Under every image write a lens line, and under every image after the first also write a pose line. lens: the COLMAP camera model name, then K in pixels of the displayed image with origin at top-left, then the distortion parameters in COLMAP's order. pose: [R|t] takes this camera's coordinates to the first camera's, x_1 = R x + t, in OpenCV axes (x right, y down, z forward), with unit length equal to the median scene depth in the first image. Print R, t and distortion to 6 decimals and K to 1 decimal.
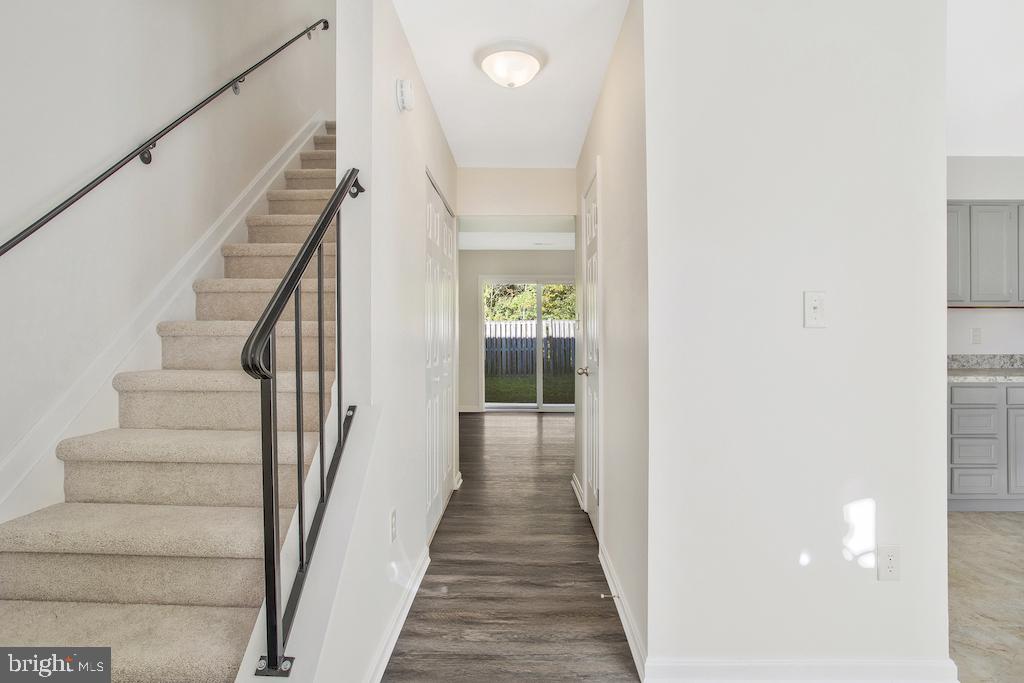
lens RADIAL K [[508.8, 0, 513.7], [0, 508.8, 337.3], [0, 0, 1]] dist [-0.060620, 0.021122]
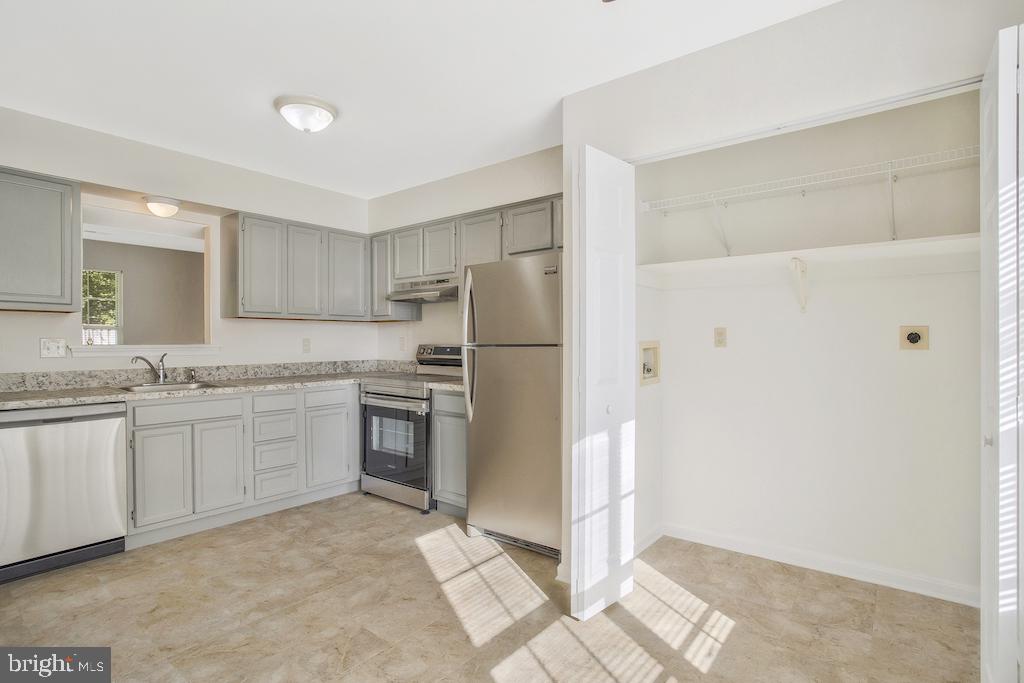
lens RADIAL K [[508.8, 0, 506.4], [0, 508.8, 350.9], [0, 0, 1]] dist [-0.060620, 0.021122]
pose [[0.617226, -0.020317, 0.786524, 0.364716], [0.007320, 0.999772, 0.020082, -0.010466], [-0.786752, -0.006638, 0.617234, -0.054764]]
